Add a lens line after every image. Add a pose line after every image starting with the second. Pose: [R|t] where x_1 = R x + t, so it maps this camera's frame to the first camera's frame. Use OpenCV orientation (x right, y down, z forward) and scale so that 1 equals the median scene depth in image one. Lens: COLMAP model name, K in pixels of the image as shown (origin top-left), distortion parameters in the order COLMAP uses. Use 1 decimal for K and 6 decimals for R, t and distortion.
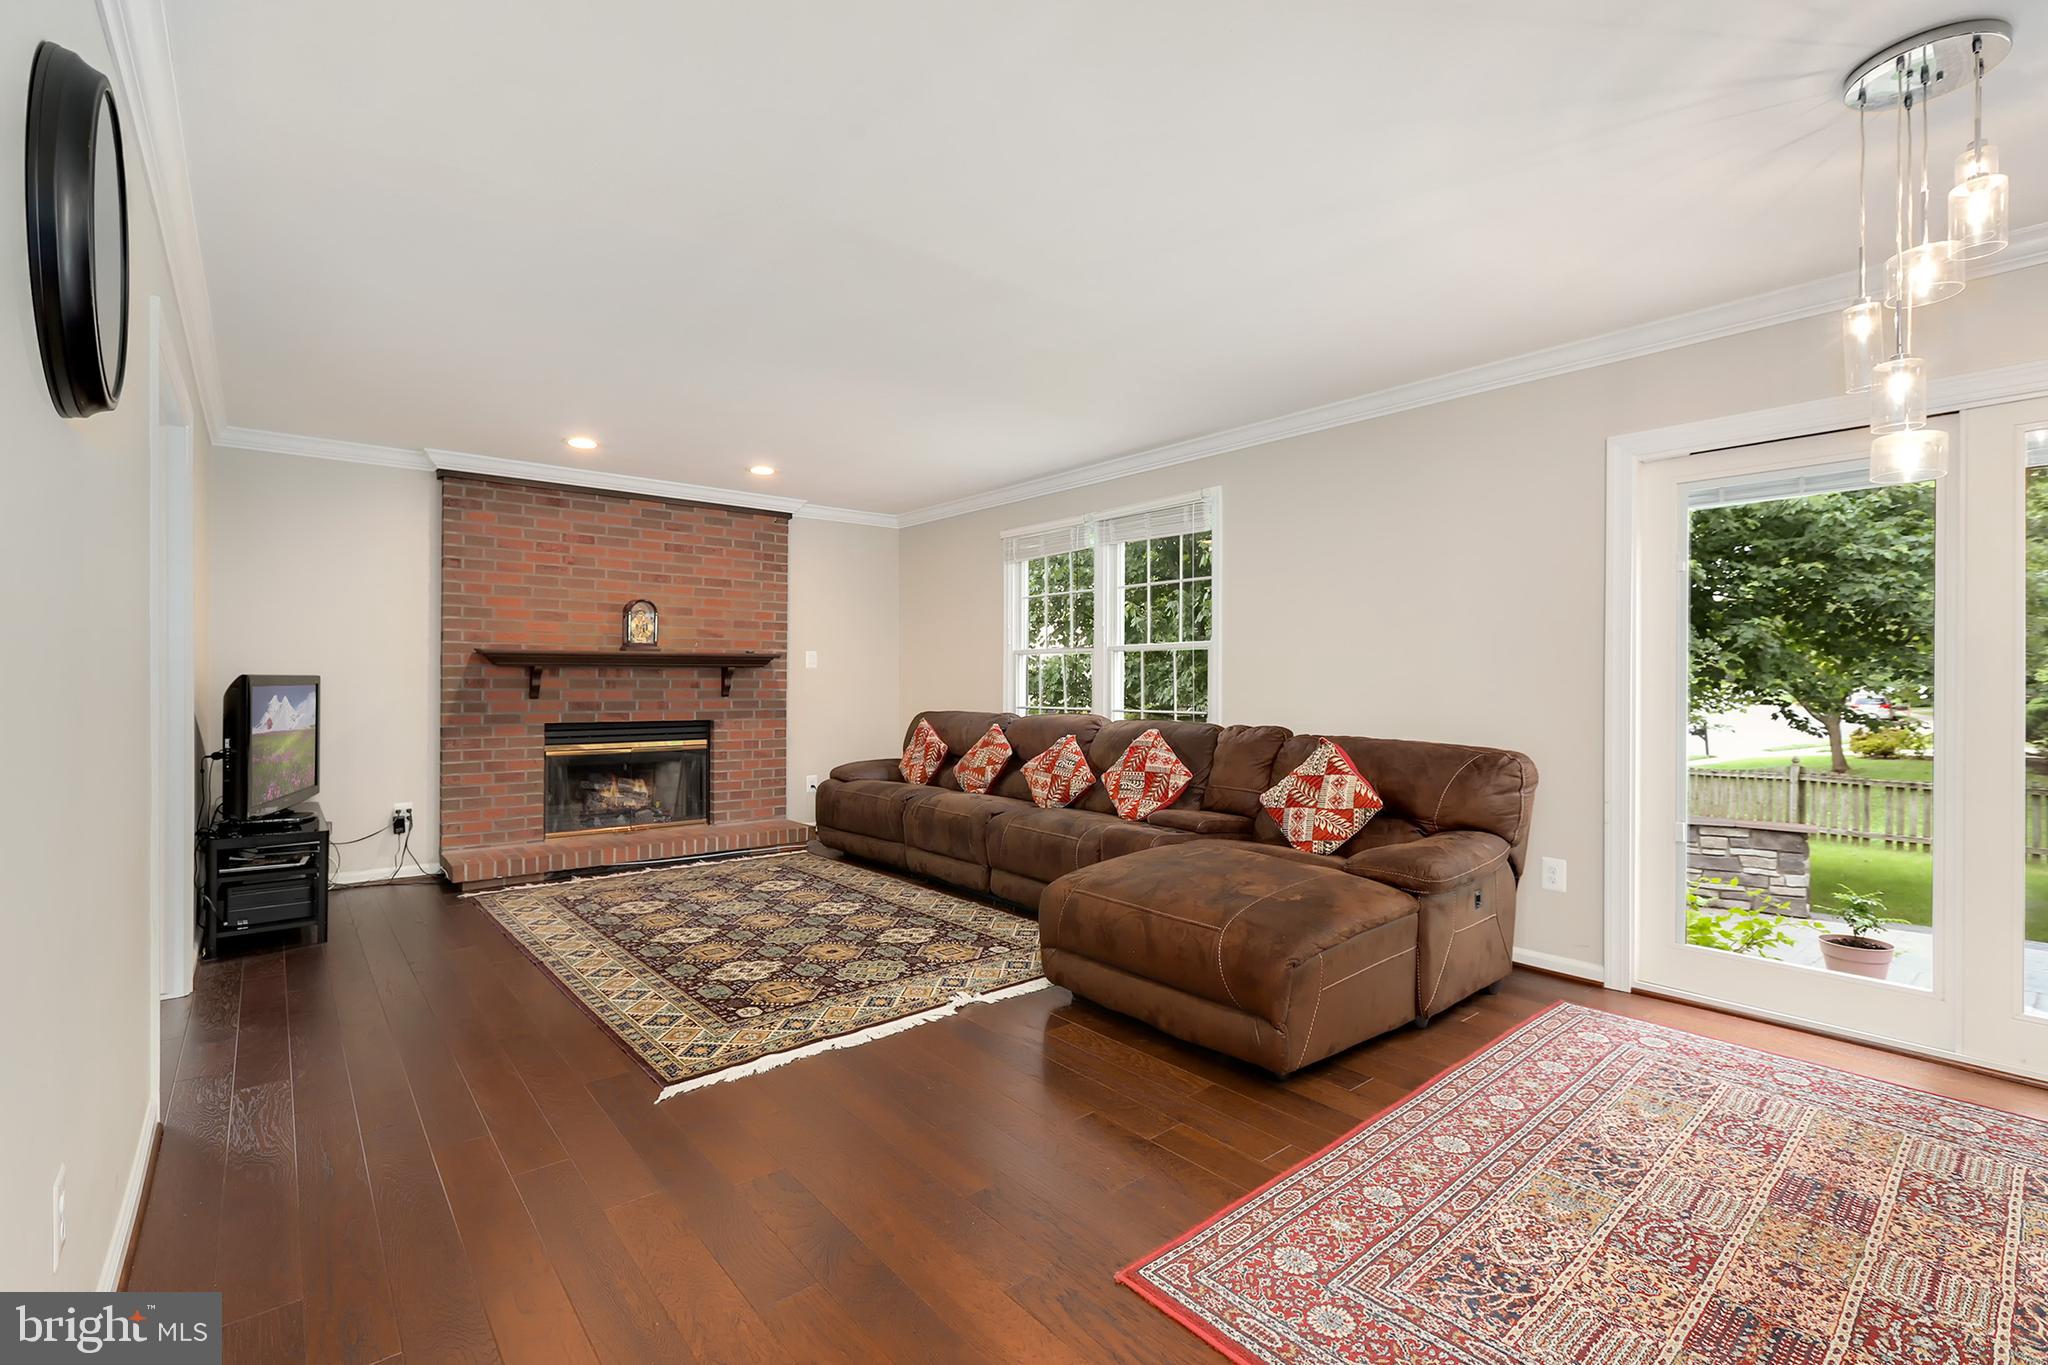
lens RADIAL K [[908.0, 0, 1019.7], [0, 908.0, 680.0], [0, 0, 1]] dist [-0.000086, -0.000570]
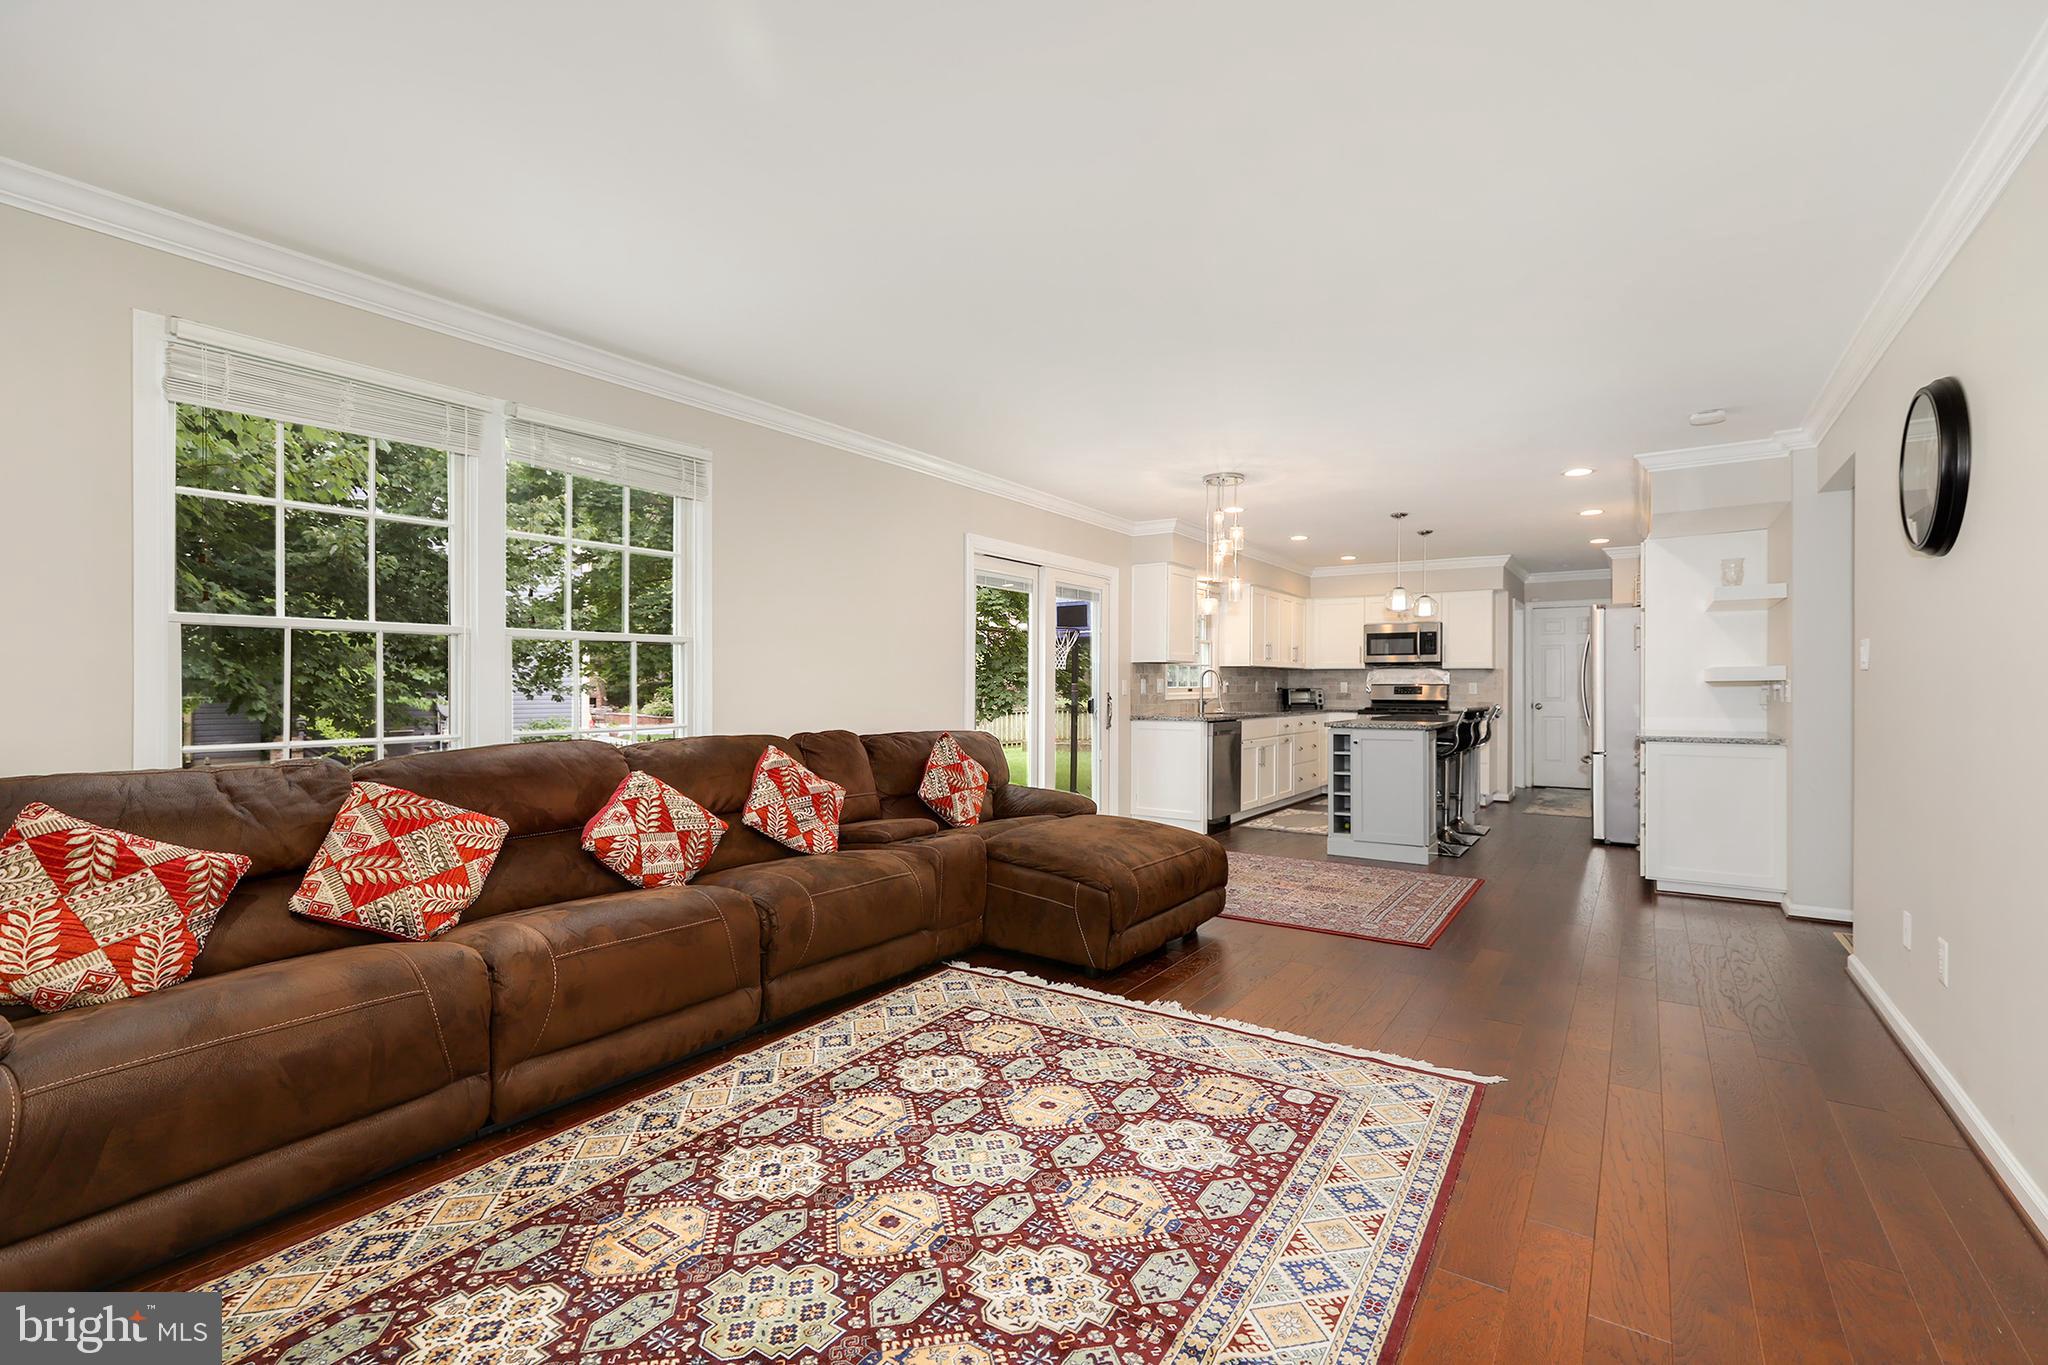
lens RADIAL K [[908.0, 0, 1031.3], [0, 908.0, 679.9], [0, 0, 1]] dist [-0.000086, -0.000570]
pose [[-0.279651, -0.000572, 0.960102, -0.585089], [-0.003748, 0.999993, -0.000496, -0.004121], [-0.960095, -0.003738, -0.279651, 0.842966]]
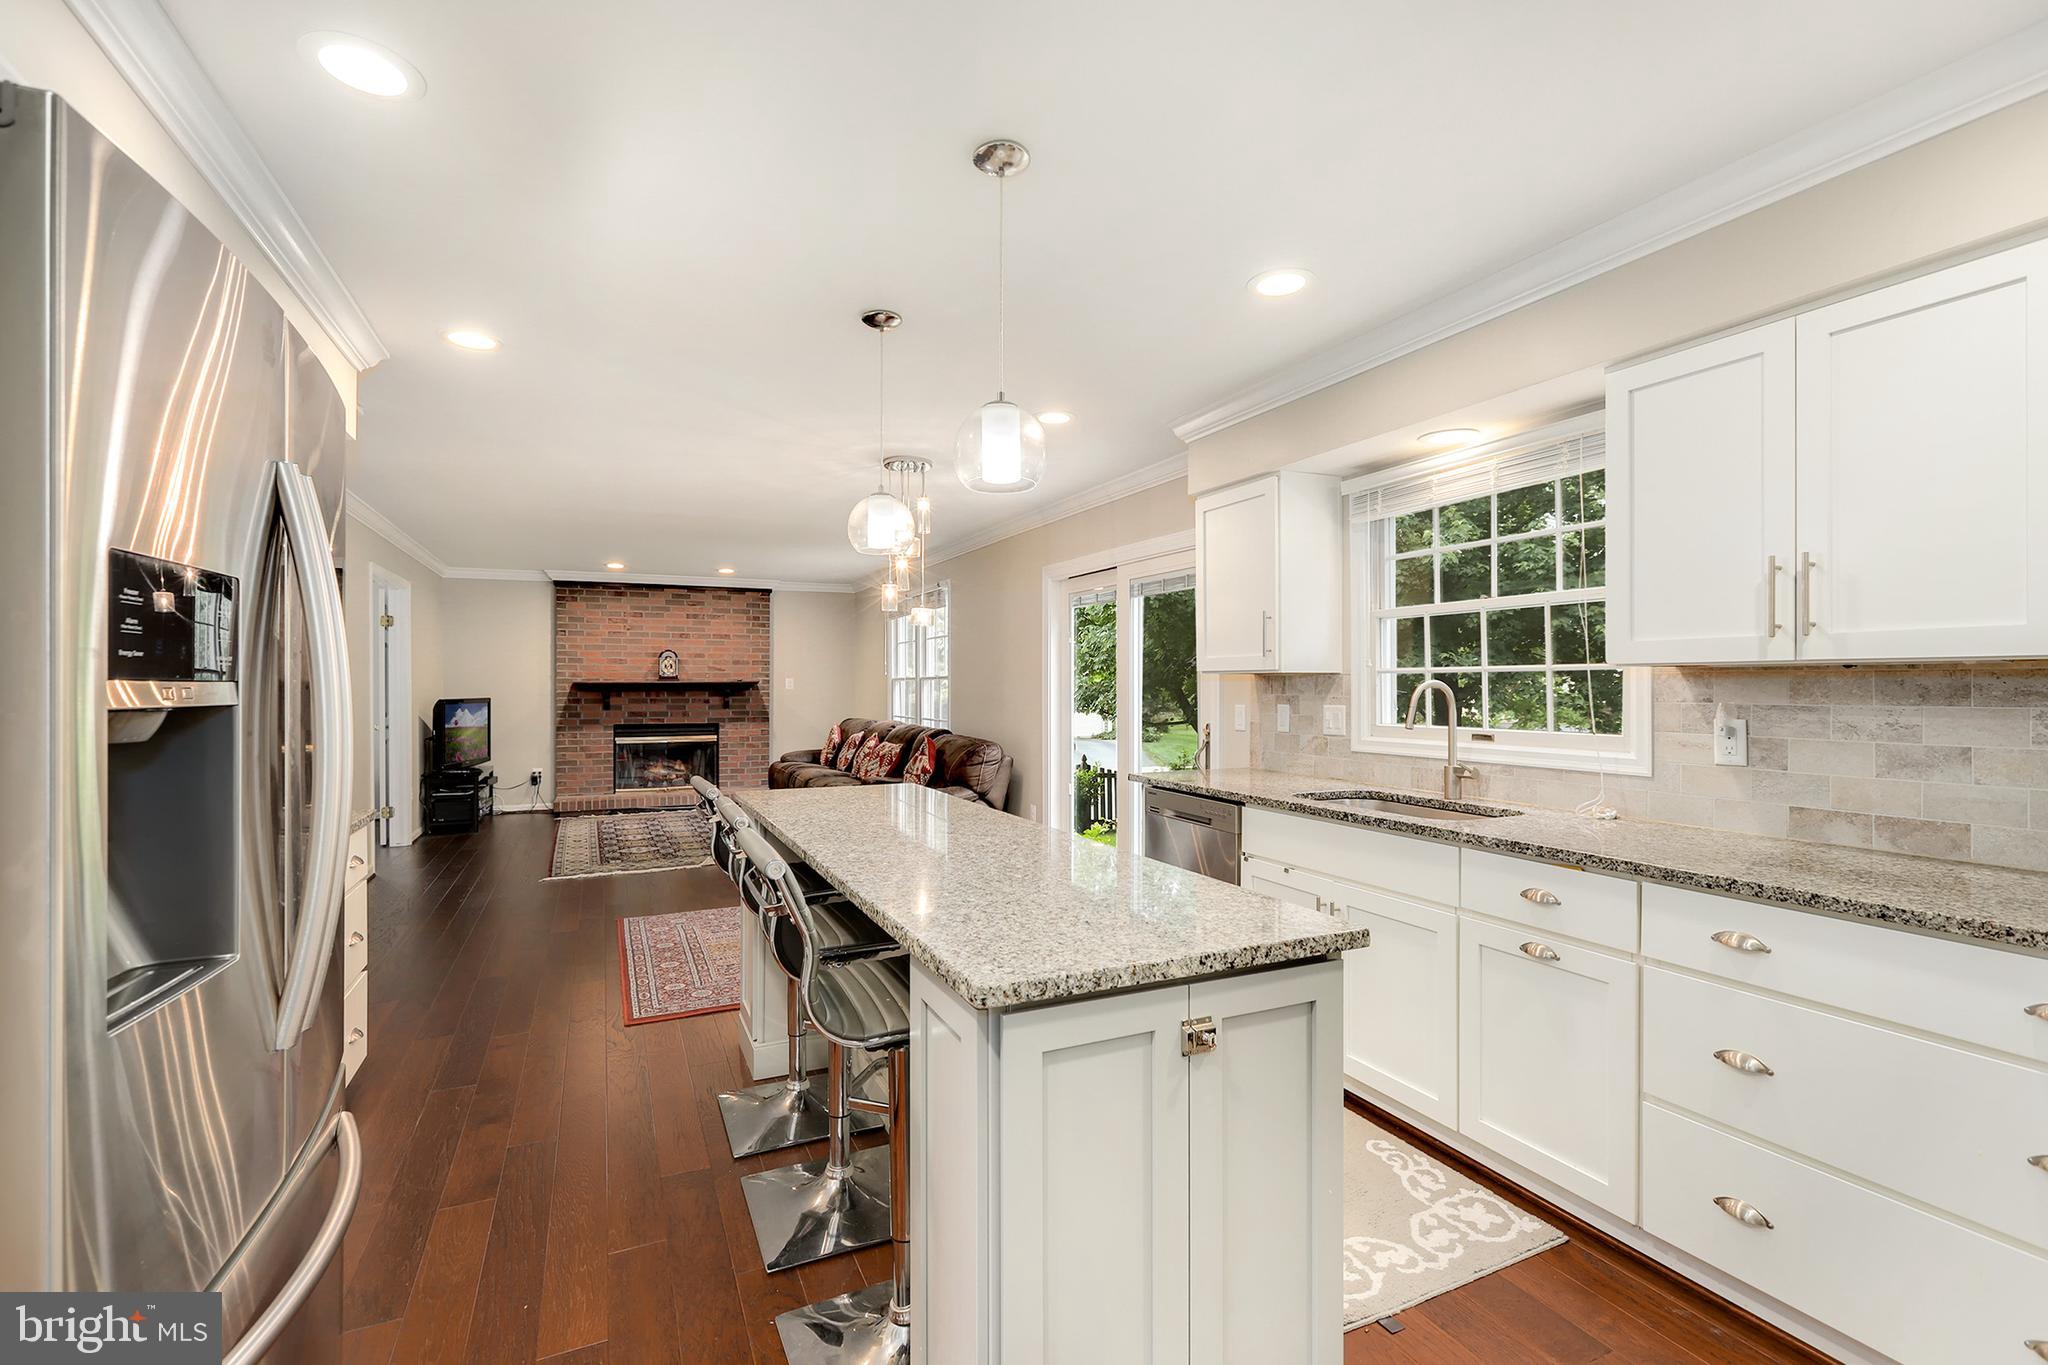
lens RADIAL K [[908.0, 0, 1021.9], [0, 908.0, 684.8], [0, 0, 1]] dist [-0.000086, -0.000570]
pose [[0.966613, -0.003440, -0.256218, 0.671184], [0.003178, 0.999994, -0.001434, -0.022226], [0.256222, 0.000572, 0.966618, -0.460204]]
